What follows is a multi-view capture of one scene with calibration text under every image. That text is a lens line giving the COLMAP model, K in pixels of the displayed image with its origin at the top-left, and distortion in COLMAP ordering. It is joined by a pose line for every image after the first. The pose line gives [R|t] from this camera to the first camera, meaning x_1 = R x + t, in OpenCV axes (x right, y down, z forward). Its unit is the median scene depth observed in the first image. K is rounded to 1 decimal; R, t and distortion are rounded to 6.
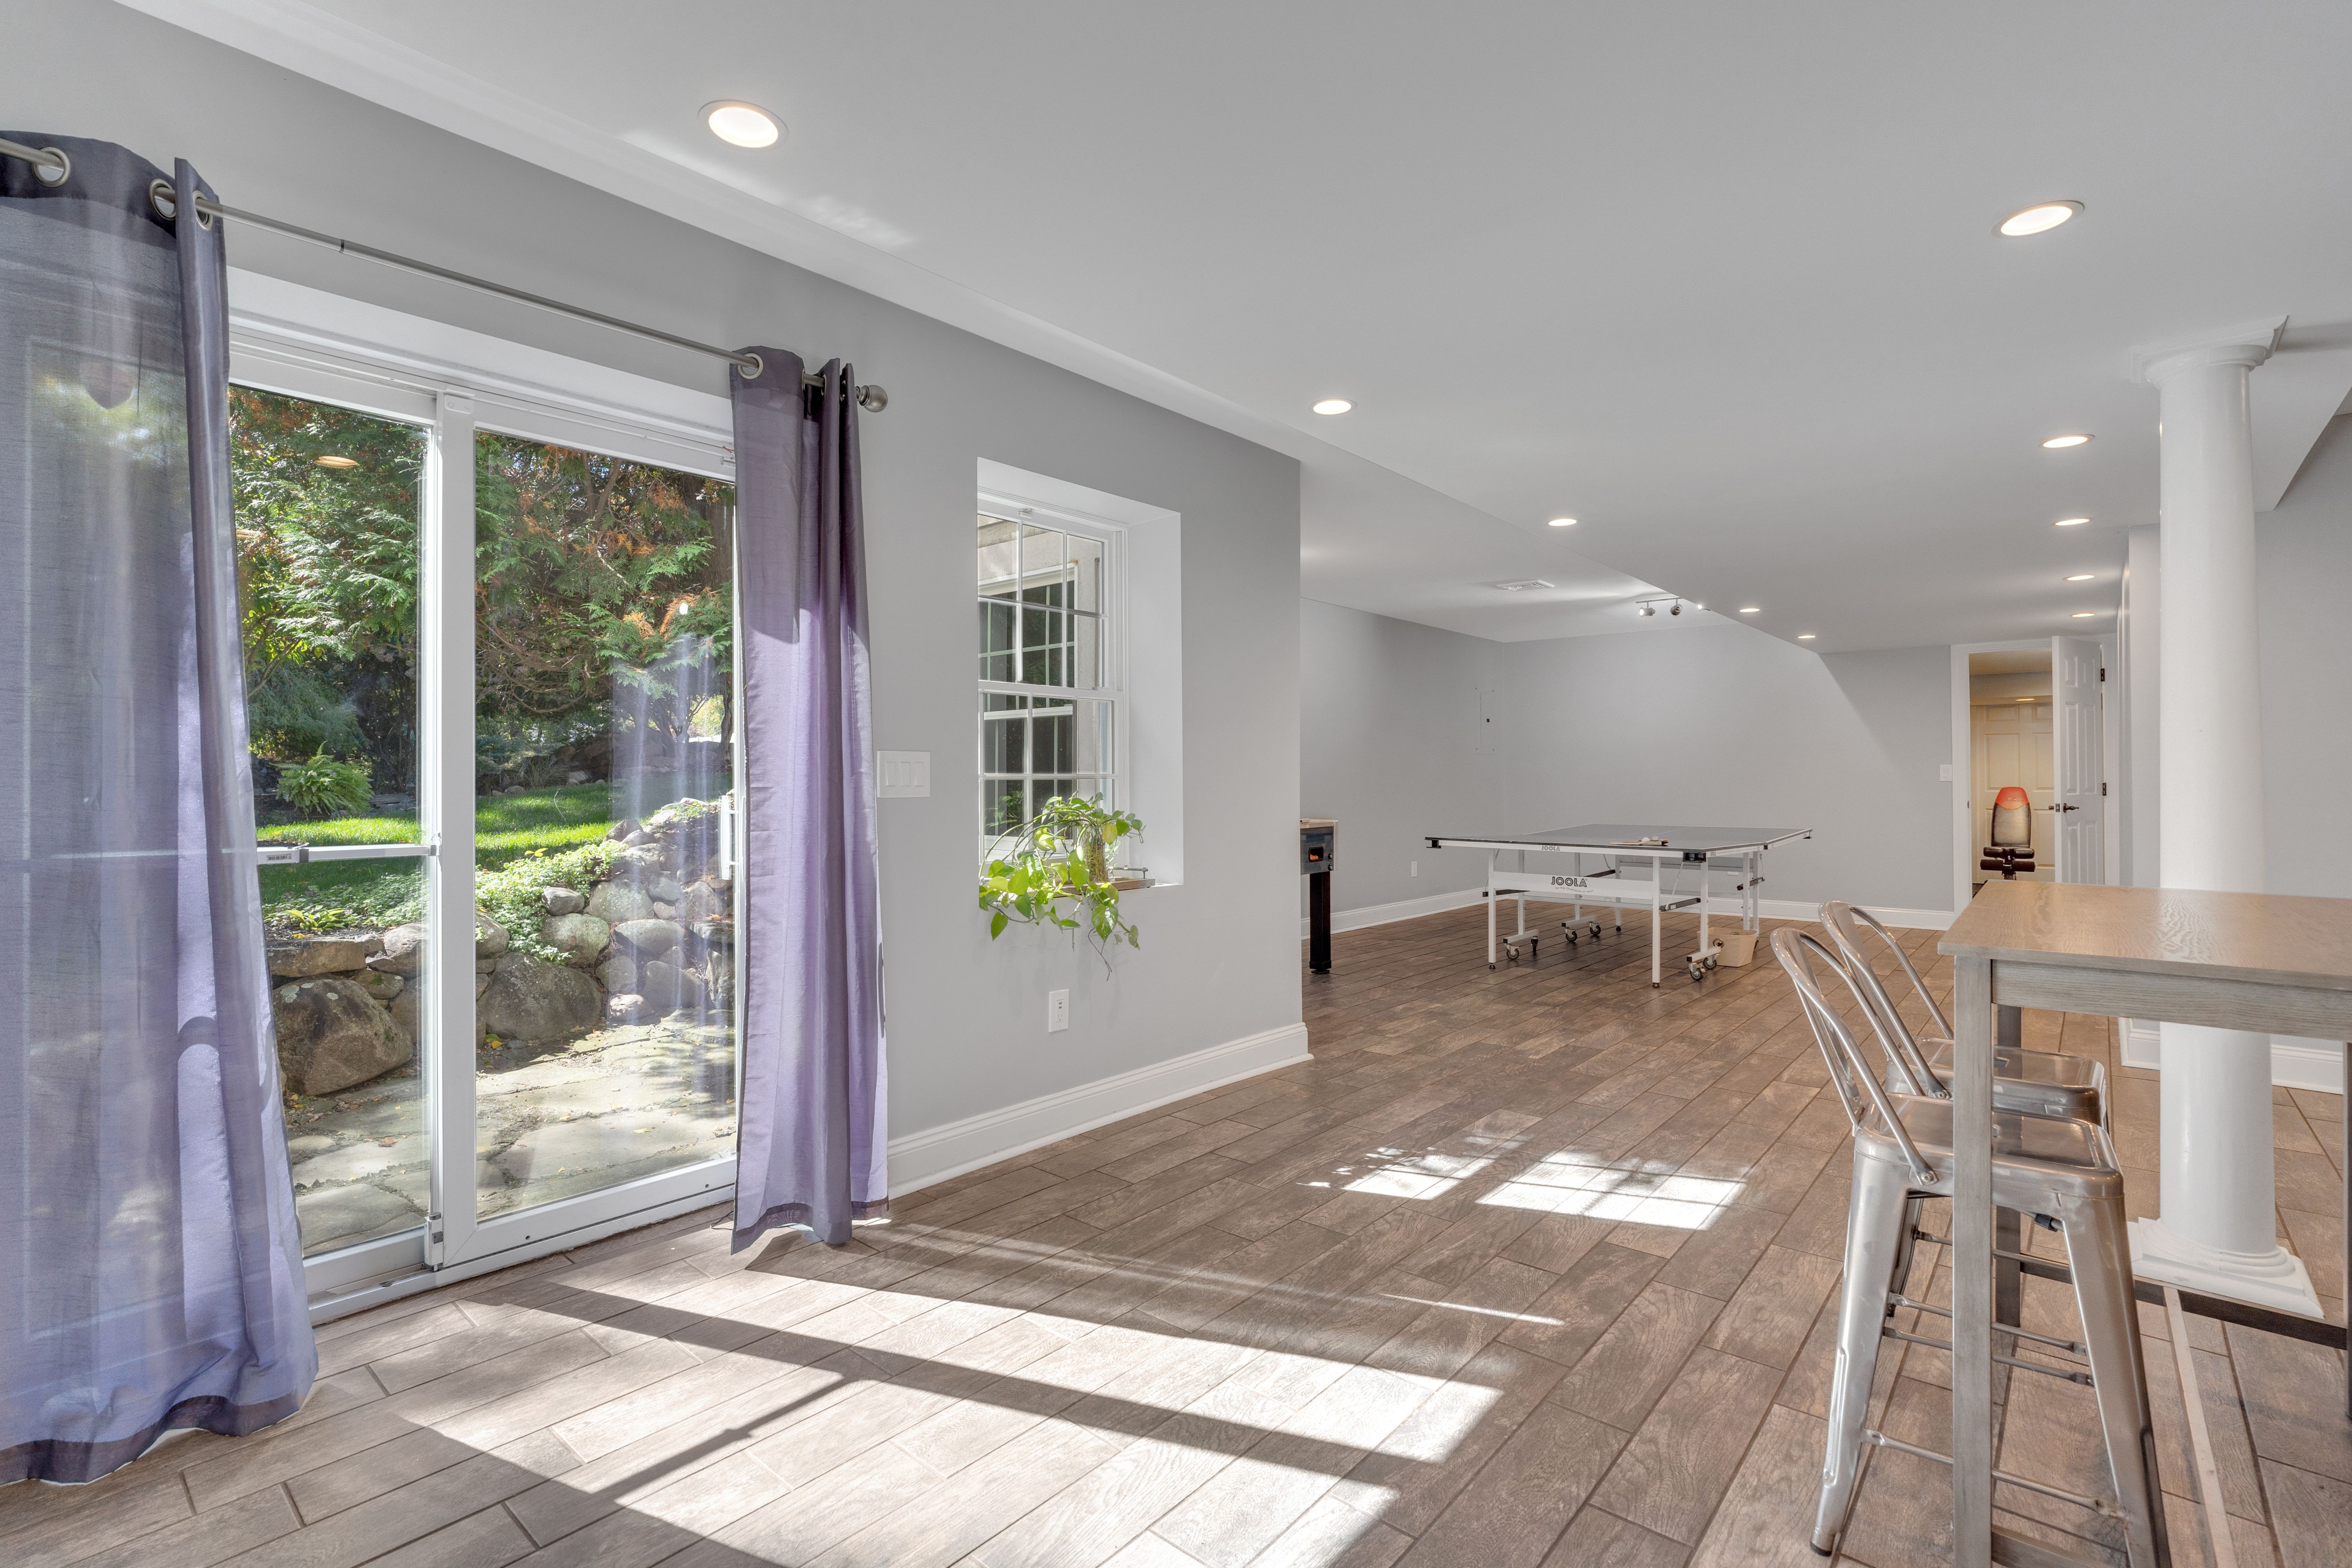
lens RADIAL K [[1079.3, 0, 1181.4], [0, 1079.3, 778.6], [0, 0, 1]] dist [-0.002814, 0.000053]
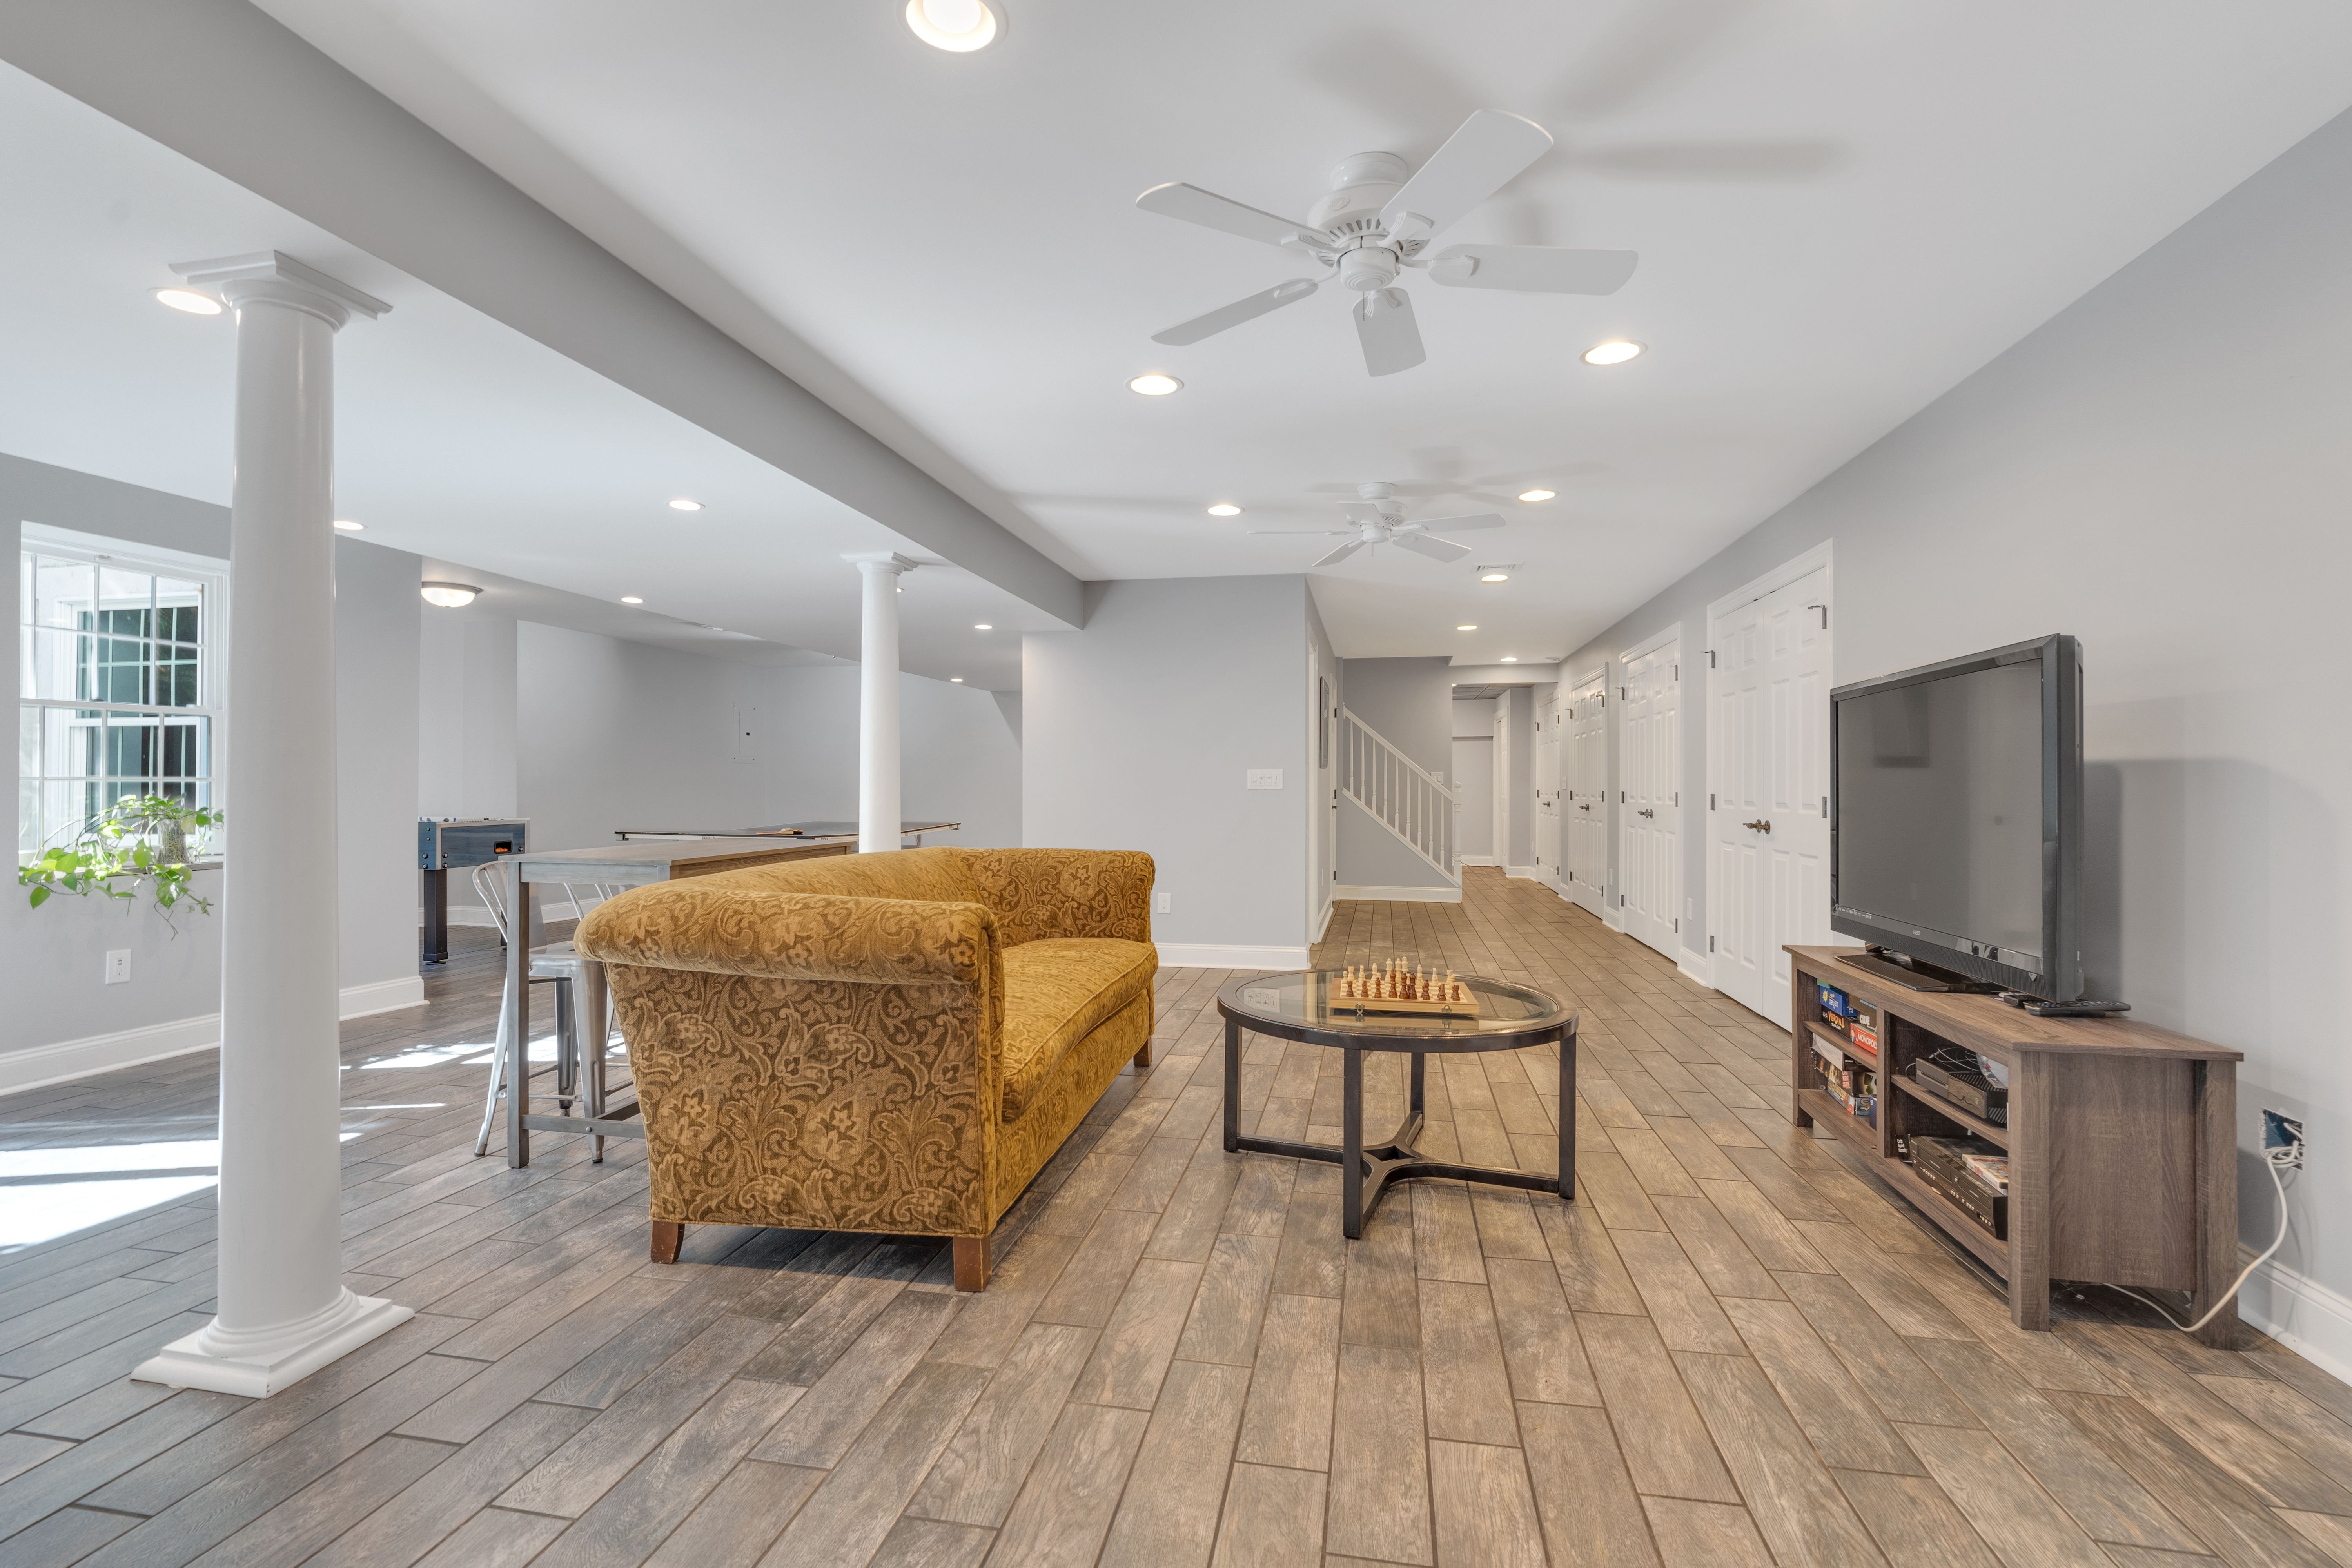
lens RADIAL K [[1079.3, 0, 1162.0], [0, 1079.3, 789.3], [0, 0, 1]] dist [-0.002814, 0.000053]
pose [[0.880752, 0.001178, 0.473577, 0.351421], [-0.002446, 0.999995, 0.002062, 0.004487], [-0.473572, -0.002975, 0.880750, -0.652252]]
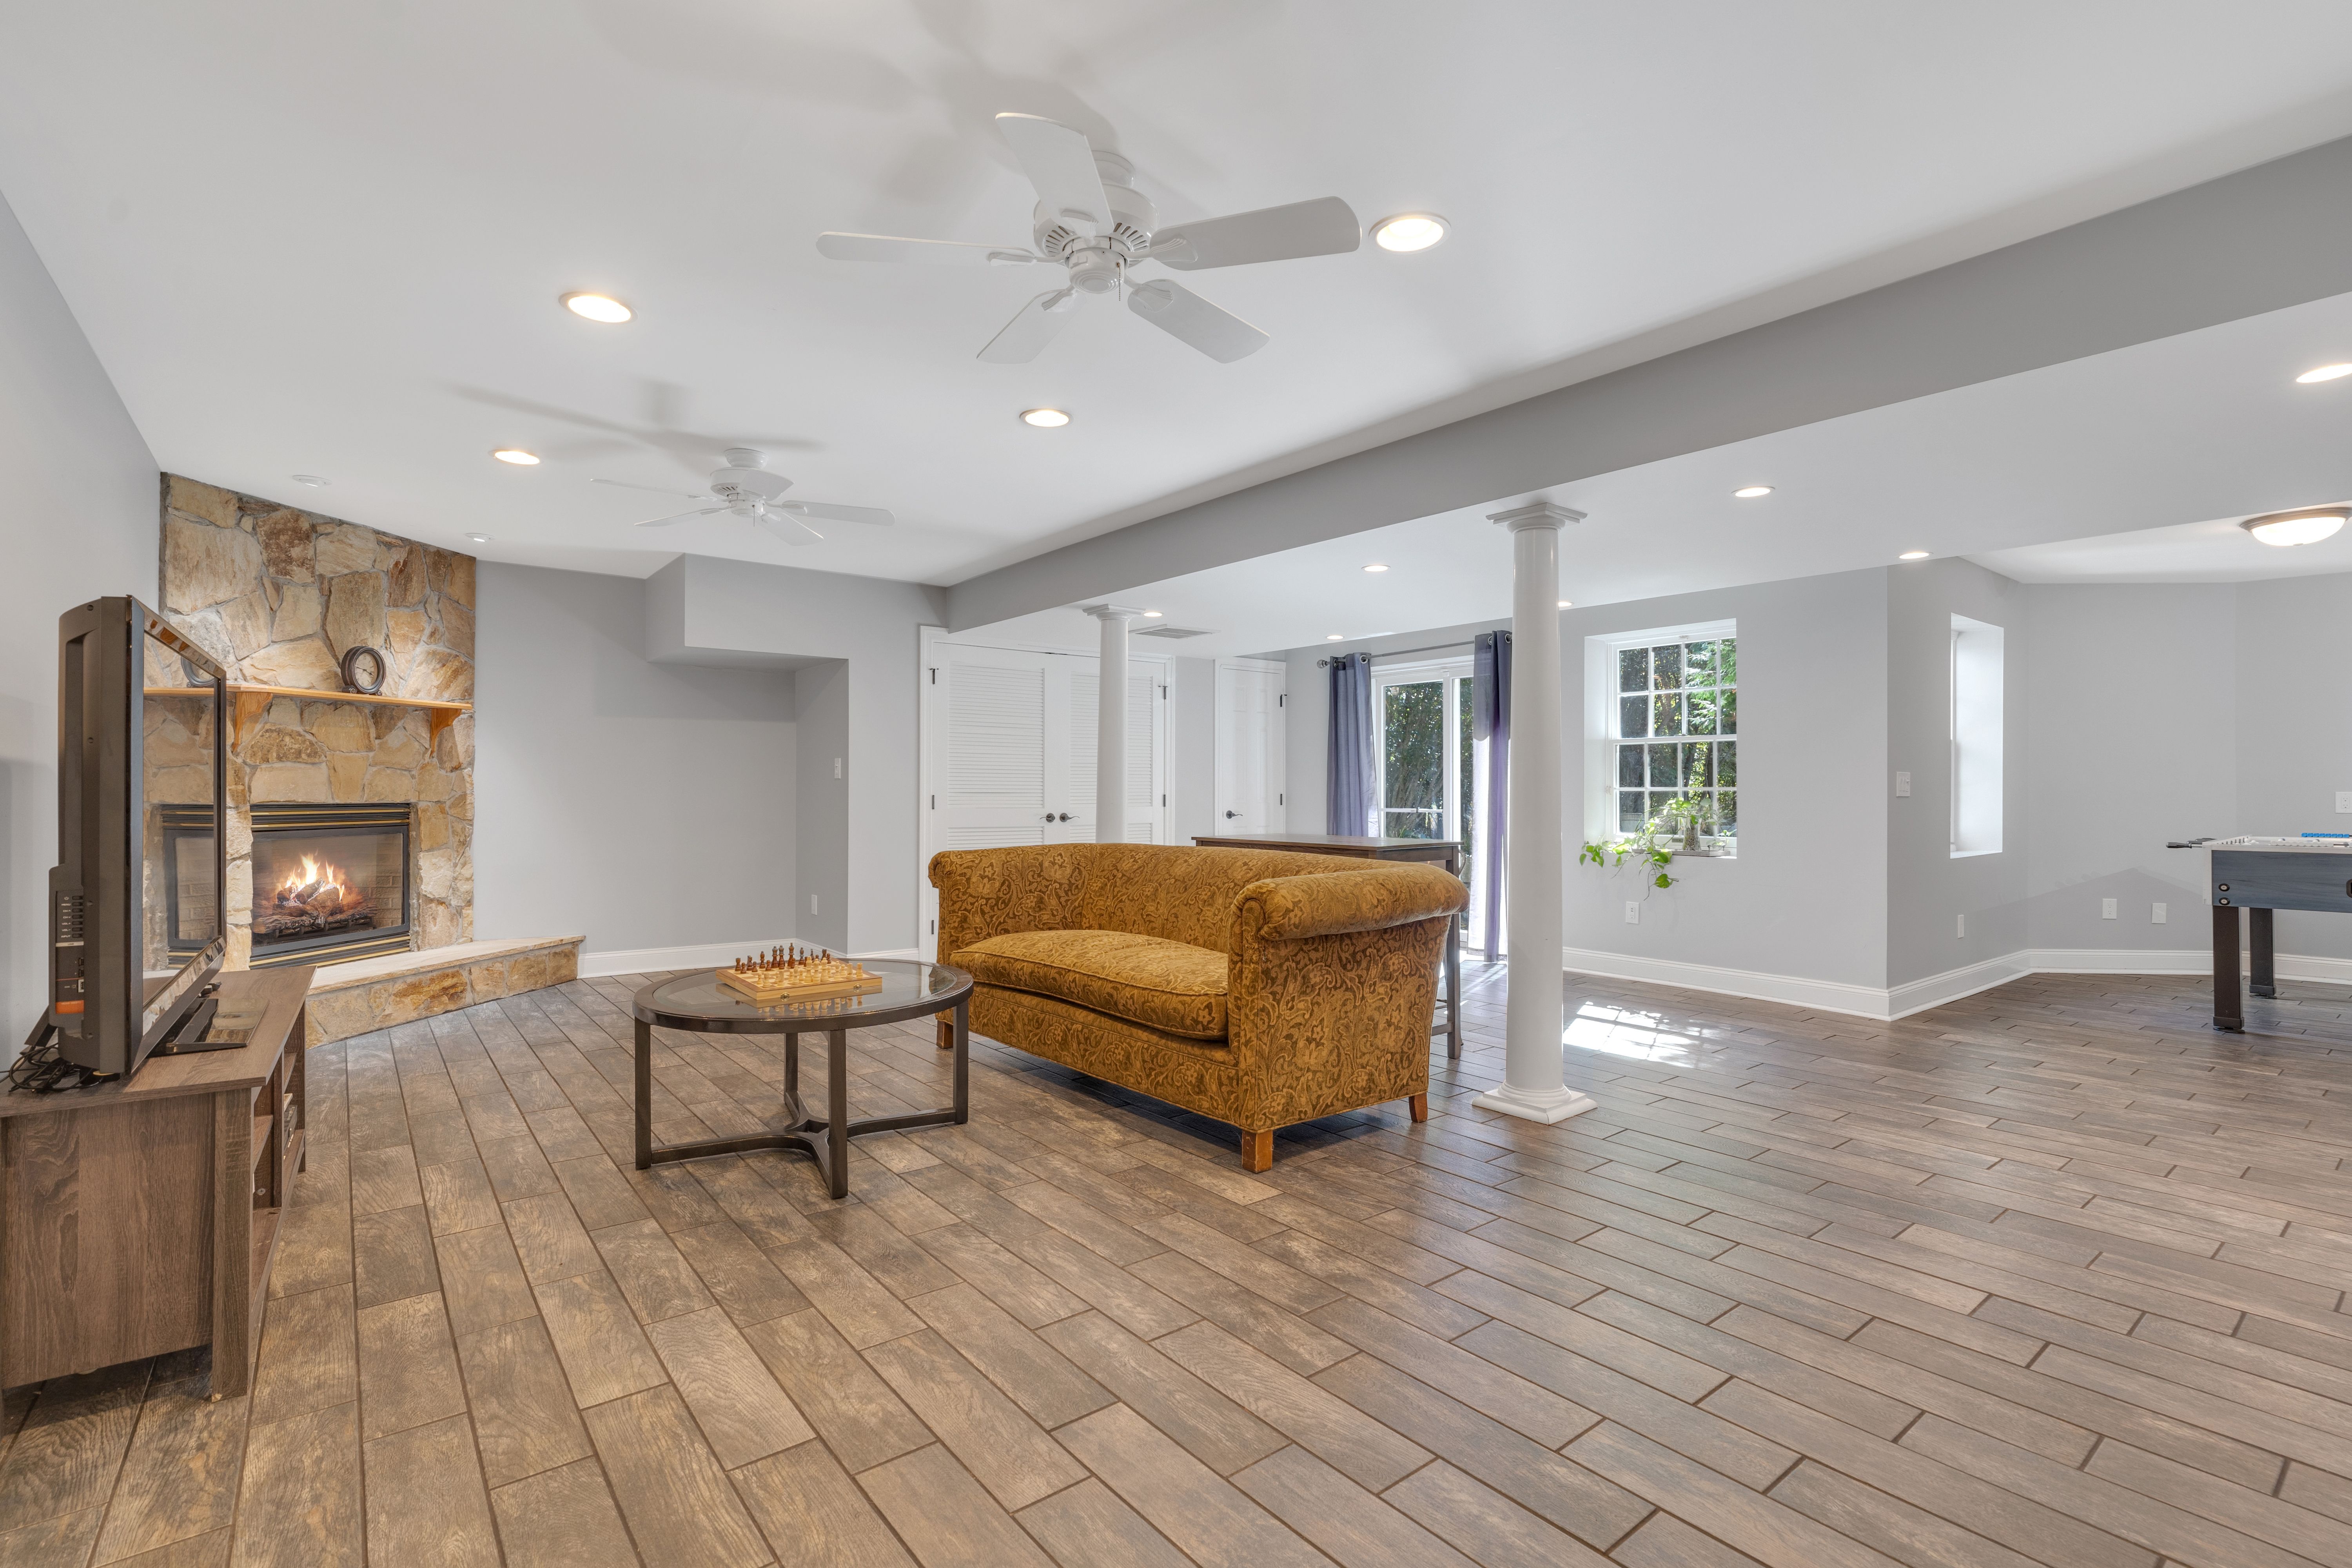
lens RADIAL K [[1079.3, 0, 1172.2], [0, 1079.3, 792.1], [0, 0, 1]] dist [-0.002814, 0.000053]
pose [[-0.212227, -0.000077, -0.977220, 1.863618], [-0.000358, 1.000000, -0.000001, 0.004215], [0.977220, 0.000350, -0.212227, 0.601001]]
